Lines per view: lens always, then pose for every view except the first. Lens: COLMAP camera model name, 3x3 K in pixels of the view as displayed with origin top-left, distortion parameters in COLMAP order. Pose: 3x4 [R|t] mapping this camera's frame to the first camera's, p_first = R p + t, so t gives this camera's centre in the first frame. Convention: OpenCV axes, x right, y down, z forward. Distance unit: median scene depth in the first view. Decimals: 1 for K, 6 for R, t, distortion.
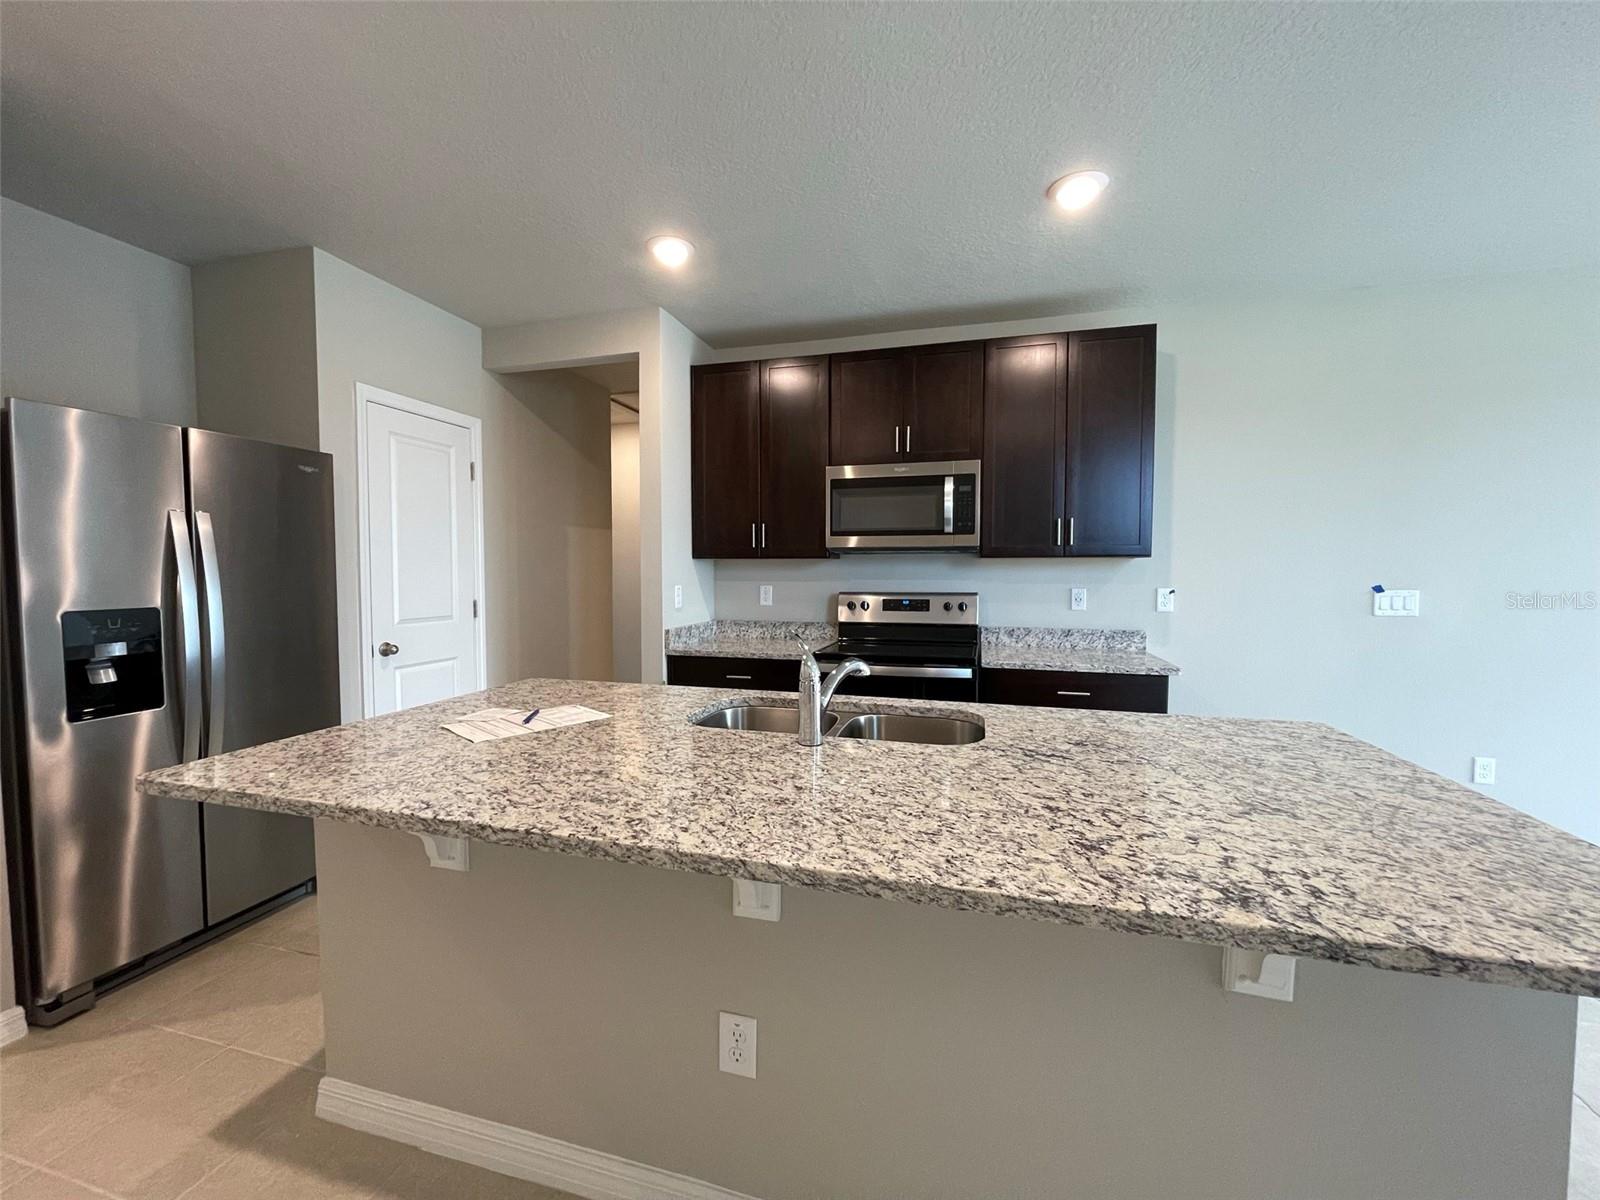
lens RADIAL K [[643.4, 0, 791.7], [0, 643.4, 605.1], [0, 0, 1]] dist [0.000735, -0.000759]
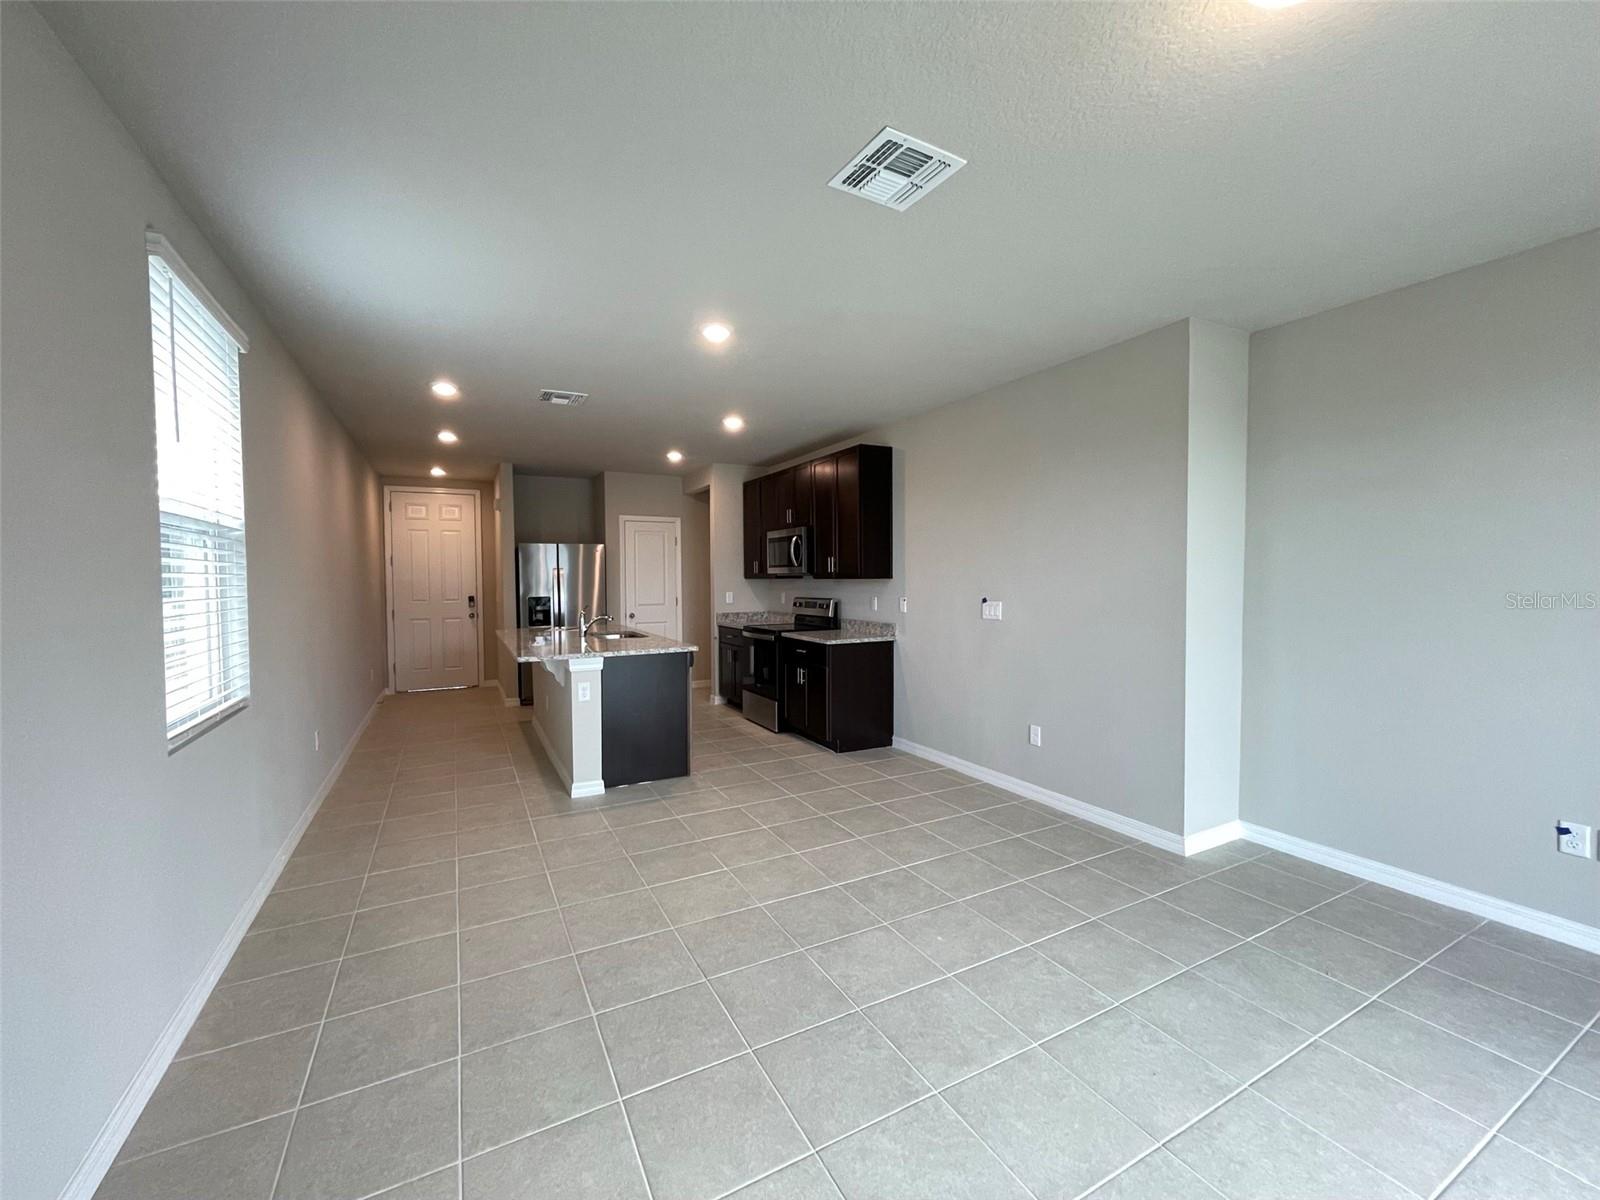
lens RADIAL K [[643.4, 0, 791.7], [0, 643.4, 604.5], [0, 0, 1]] dist [0.000735, -0.000759]
pose [[0.687834, 0.025027, -0.725436, 1.541524], [-0.033321, 0.999441, 0.002886, -0.004254], [0.725103, 0.022188, 0.688283, -0.278186]]
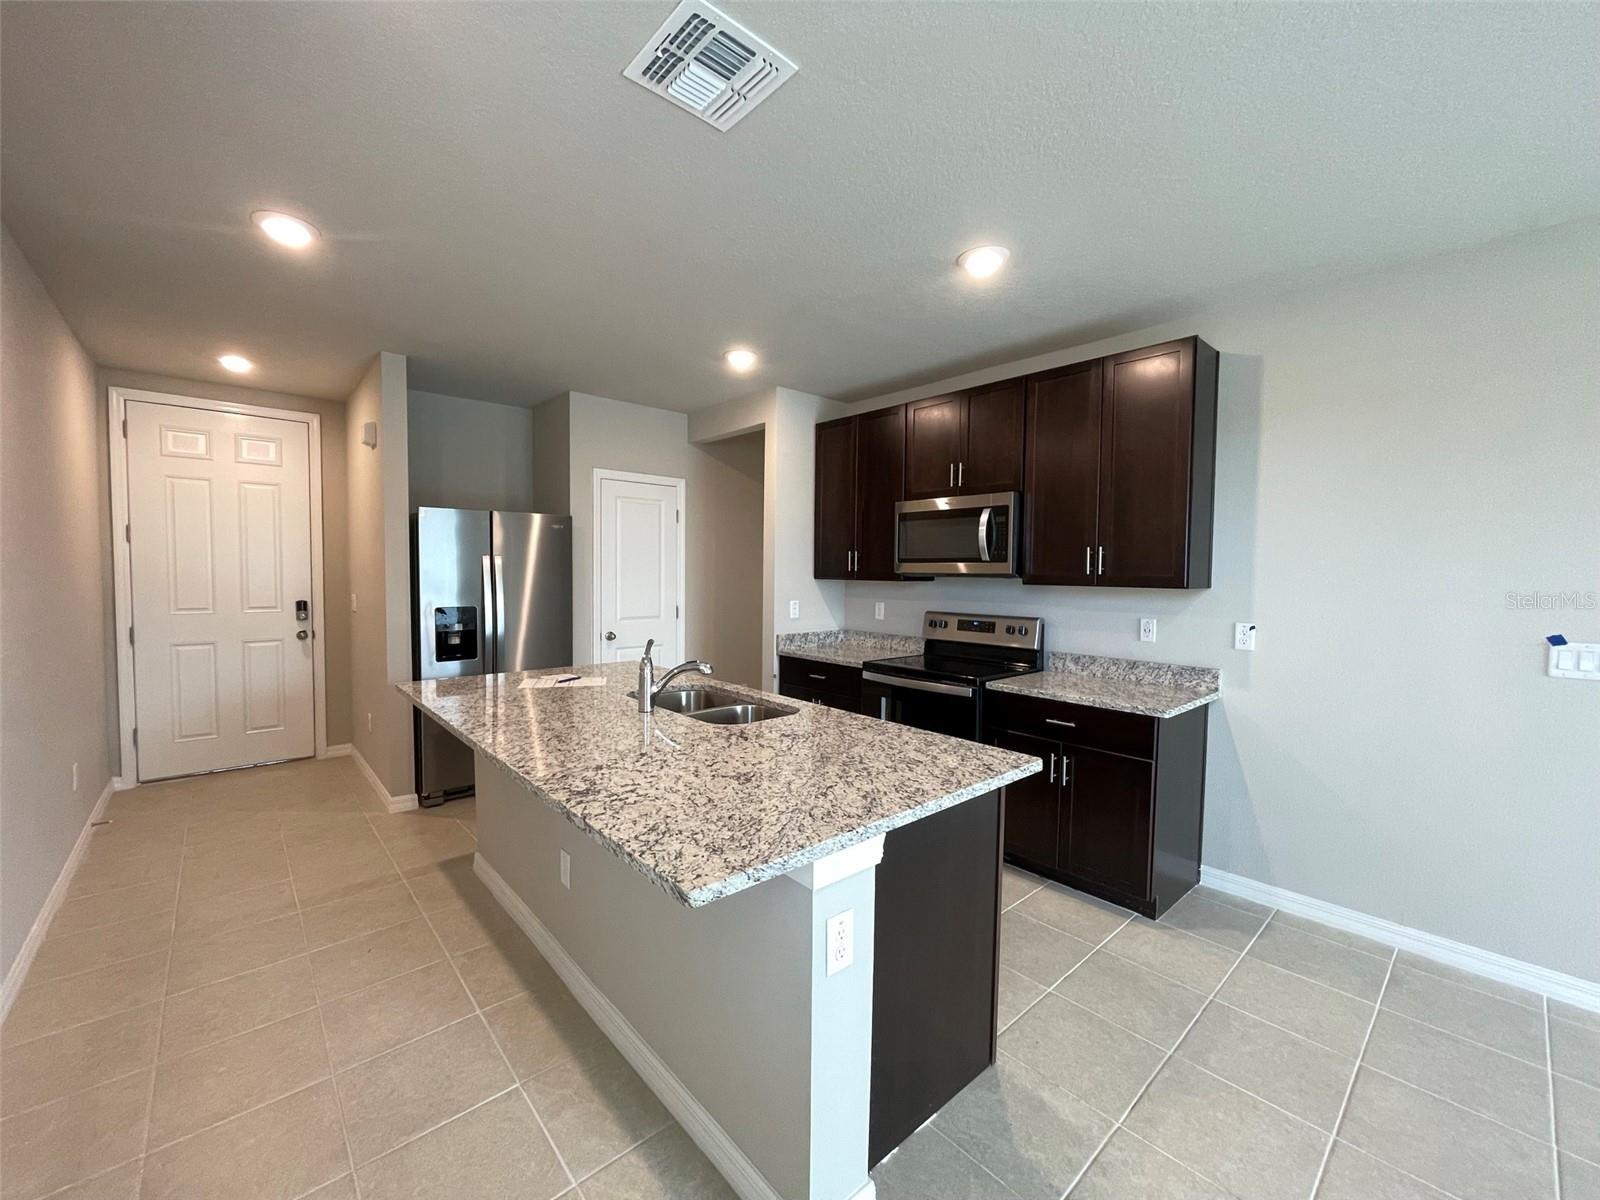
lens RADIAL K [[643.4, 0, 794.3], [0, 643.4, 602.8], [0, 0, 1]] dist [0.000735, -0.000759]
pose [[0.841682, 0.035734, -0.538790, 0.537533], [-0.039965, 0.999194, 0.003837, -0.032998], [0.538493, 0.018303, 0.842431, -0.066992]]
